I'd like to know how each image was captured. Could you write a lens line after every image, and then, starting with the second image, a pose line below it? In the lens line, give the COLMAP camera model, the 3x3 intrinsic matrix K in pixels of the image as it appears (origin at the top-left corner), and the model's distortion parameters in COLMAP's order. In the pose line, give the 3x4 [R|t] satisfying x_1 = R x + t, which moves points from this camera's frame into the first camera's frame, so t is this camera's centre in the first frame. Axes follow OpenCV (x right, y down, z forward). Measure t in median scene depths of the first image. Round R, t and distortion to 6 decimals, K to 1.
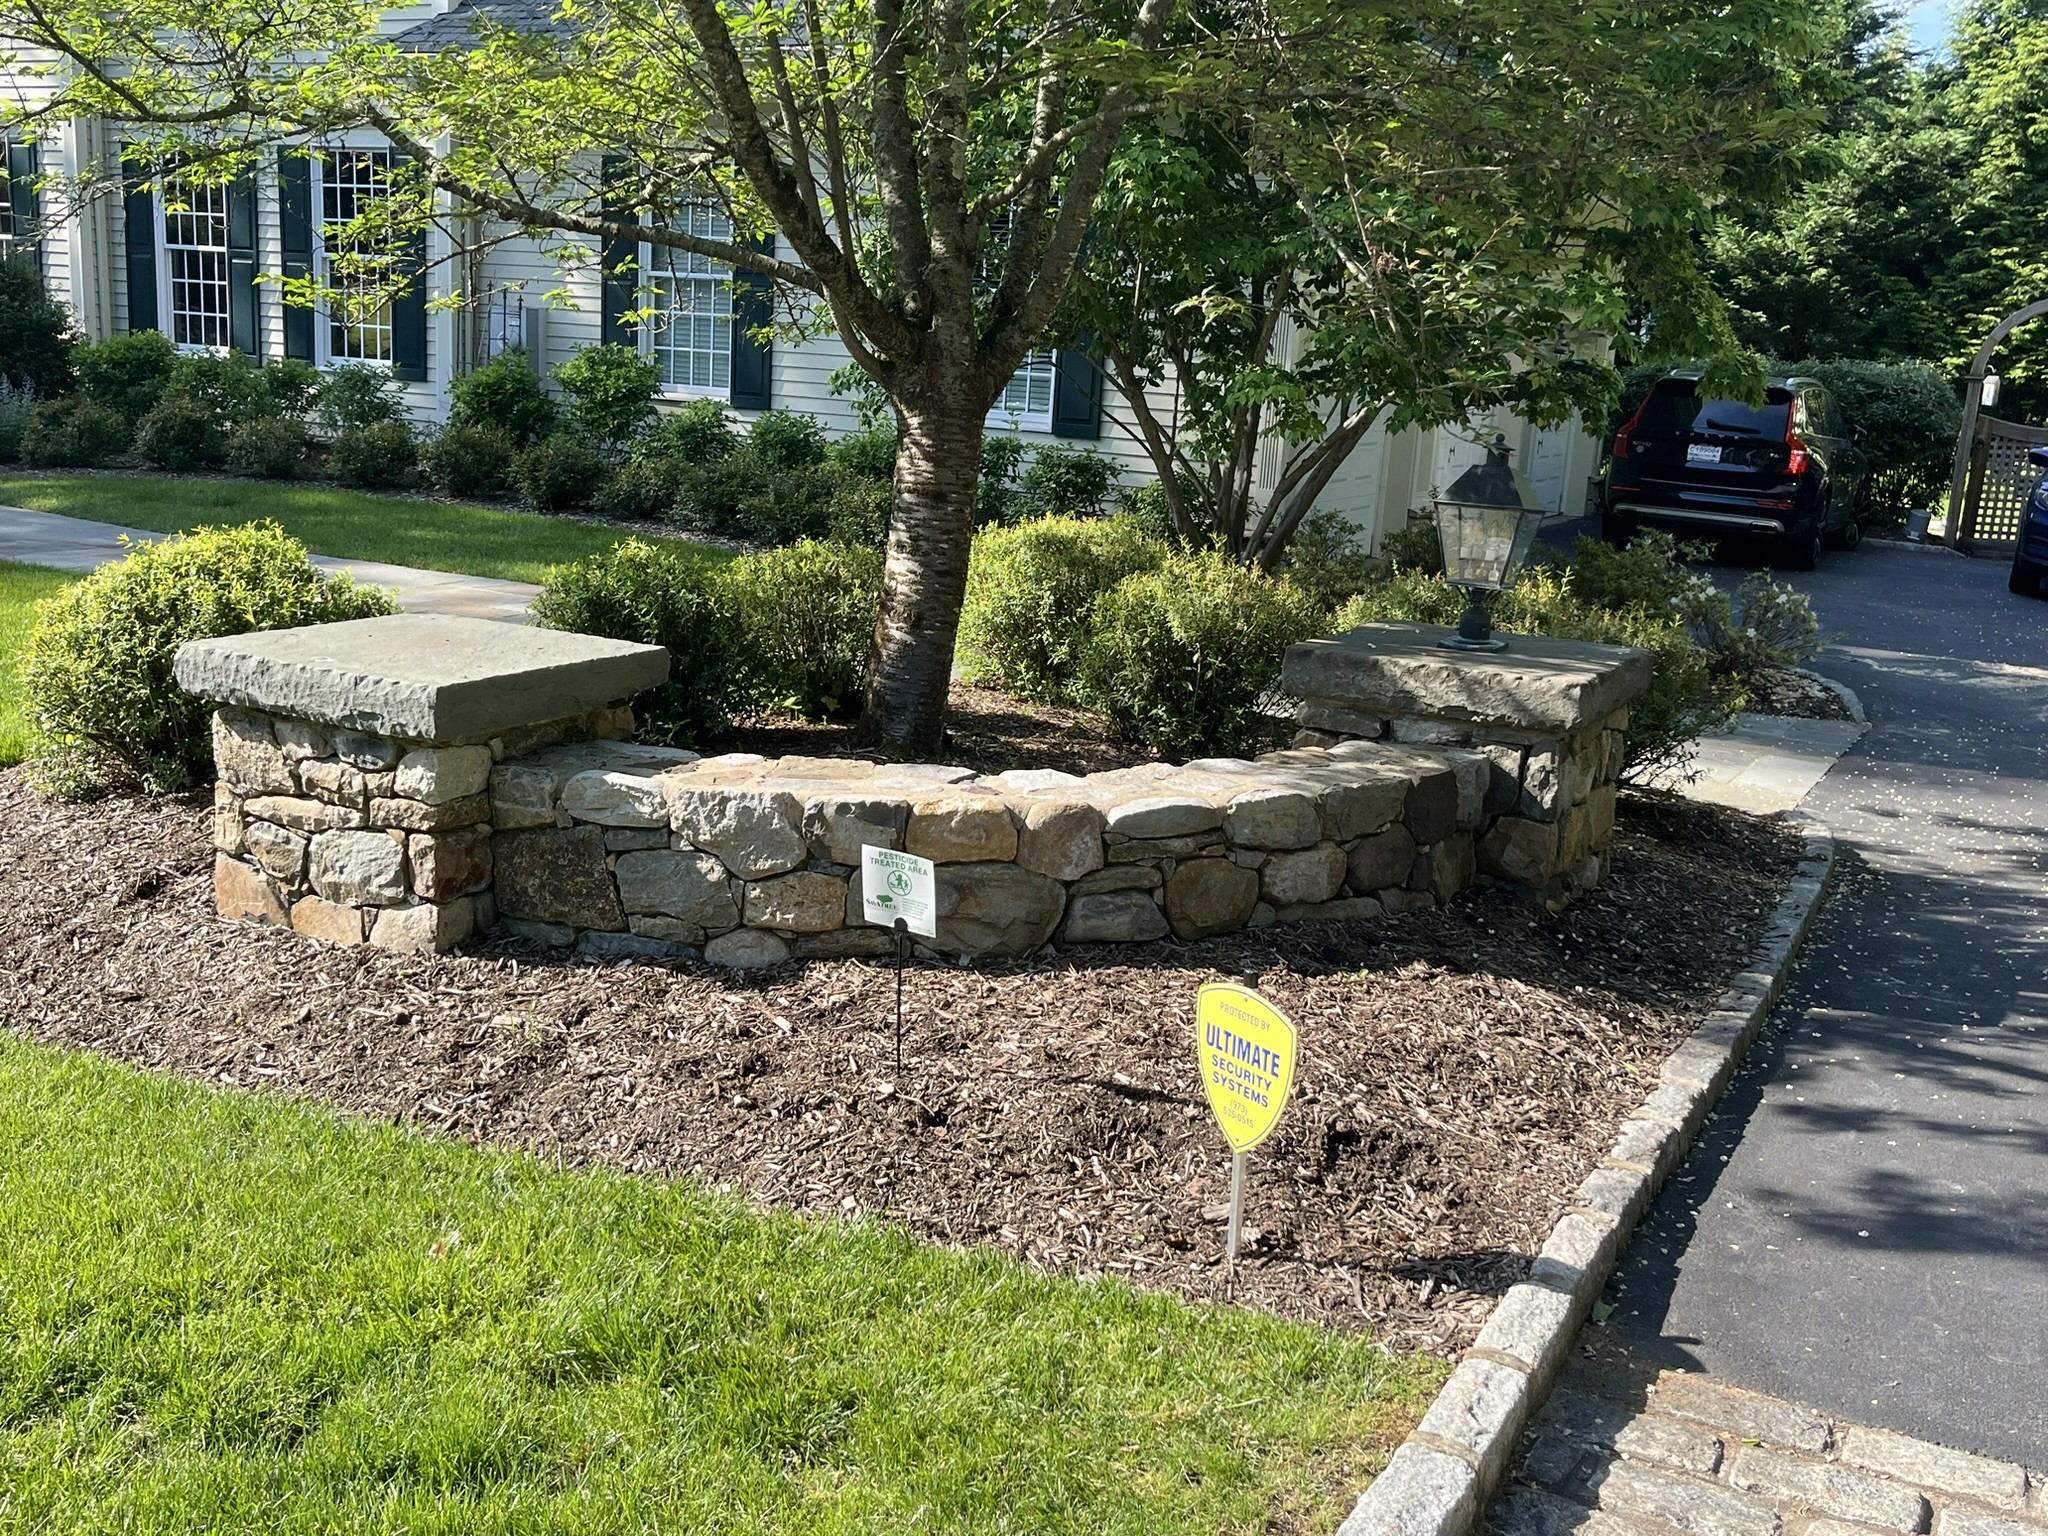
lens RADIAL K [[1949.3, 0, 1024.0], [0, 1949.3, 768.0], [0, 0, 1]] dist [0.022334, 0.012982]
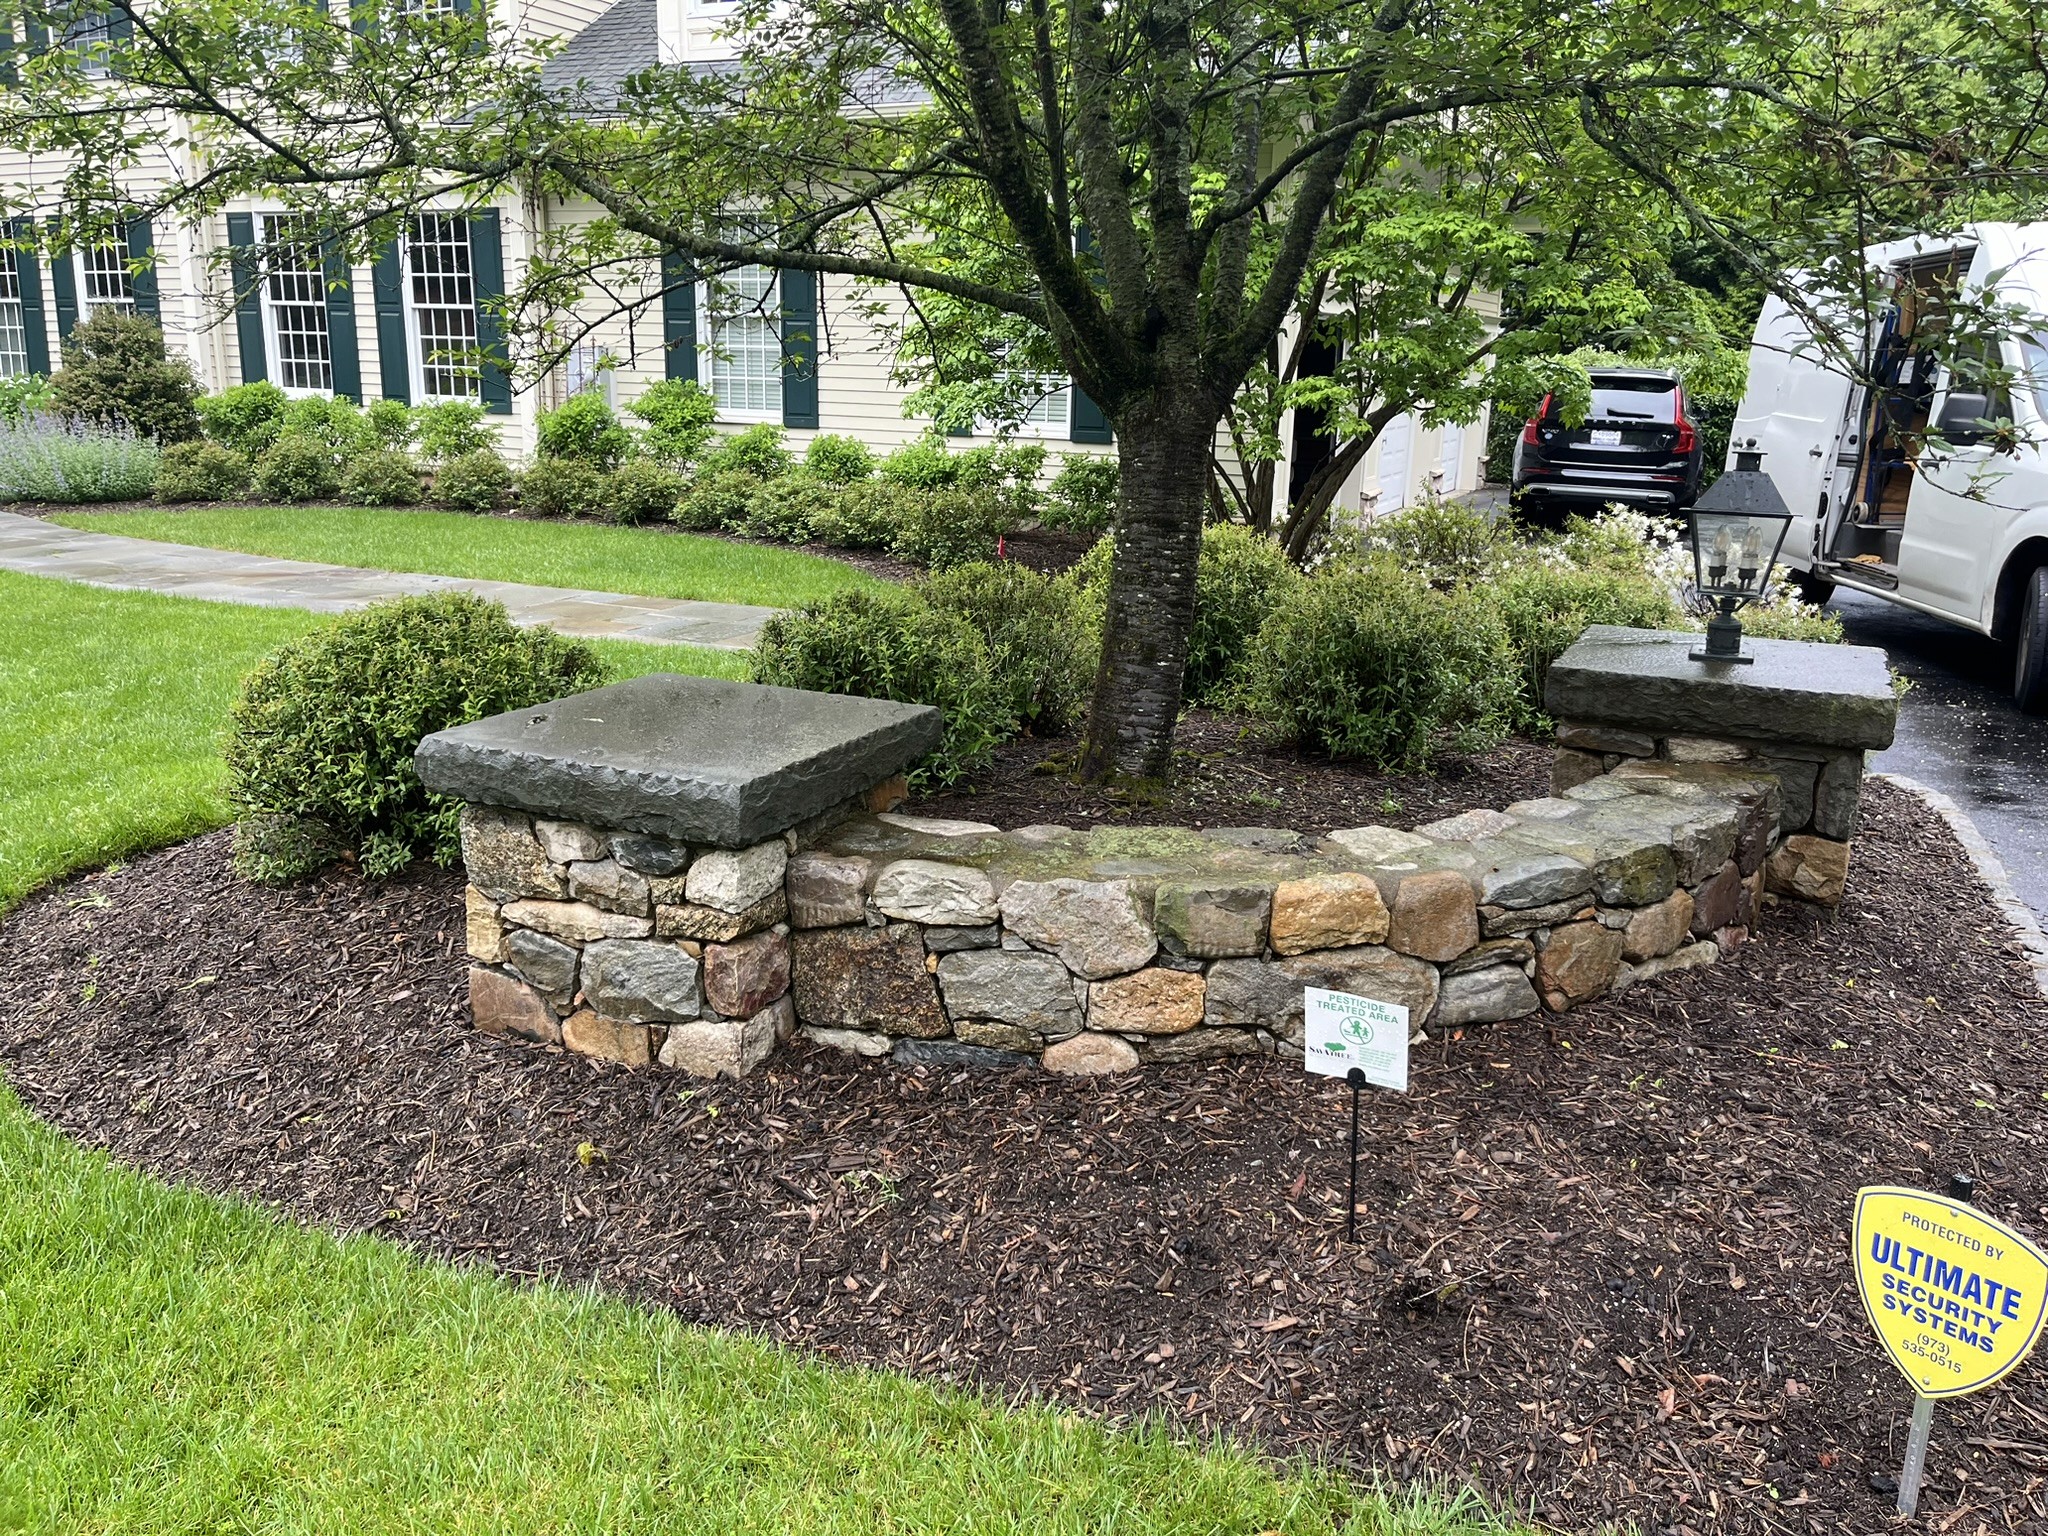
lens RADIAL K [[1532.1, 0, 1033.8], [0, 1532.1, 763.7], [0, 0, 1]] dist [0.008747, 0.004784]
pose [[0.997884, -0.045584, 0.046358, -0.187088], [0.043586, 0.998114, 0.043232, -0.068720], [-0.048241, -0.041120, 0.997989, 0.293798]]
